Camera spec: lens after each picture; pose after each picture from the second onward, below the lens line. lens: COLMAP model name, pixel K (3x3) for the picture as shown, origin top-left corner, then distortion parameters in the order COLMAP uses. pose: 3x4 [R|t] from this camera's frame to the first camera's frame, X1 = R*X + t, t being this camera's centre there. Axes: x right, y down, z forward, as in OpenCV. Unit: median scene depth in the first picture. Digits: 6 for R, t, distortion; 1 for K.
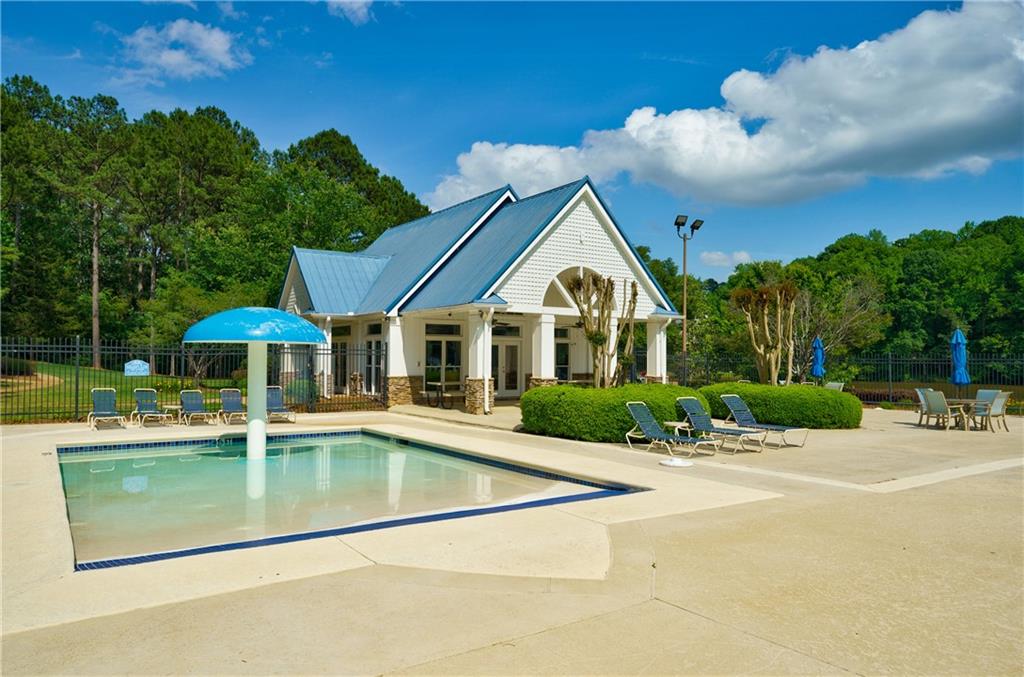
lens RADIAL K [[697.6, 0, 512.0], [0, 697.6, 338.5], [0, 0, 1]] dist [0.001667, 0.000853]
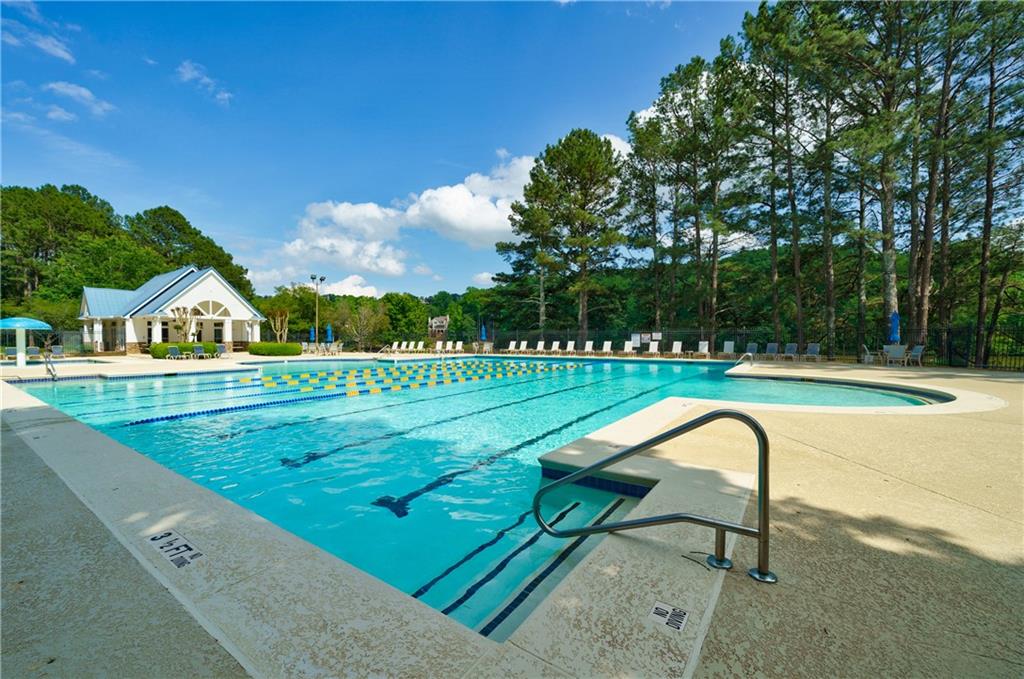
lens RADIAL K [[409.8, 0, 509.6], [0, 409.8, 342.1], [0, 0, 1]] dist [0.000265, -0.000271]
pose [[0.938444, -0.014298, 0.345136, 0.521690], [0.000332, 0.999180, 0.040492, -0.004705], [-0.345432, -0.037885, 0.937679, -0.739846]]
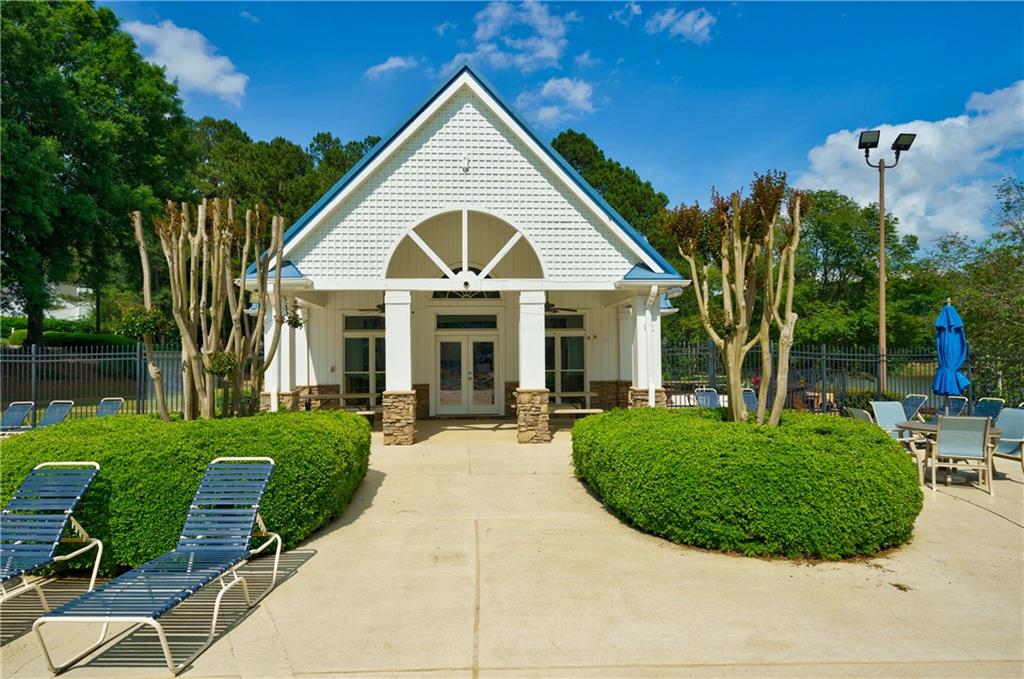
lens RADIAL K [[630.7, 0, 512.0], [0, 630.7, 339.5], [0, 0, 1]] dist [0.005727, 0.003152]
pose [[0.863362, -0.029135, -0.503743, 0.335315], [0.030753, 0.999514, -0.005102, 0.011855], [0.503647, -0.011087, 0.863838, 0.443128]]
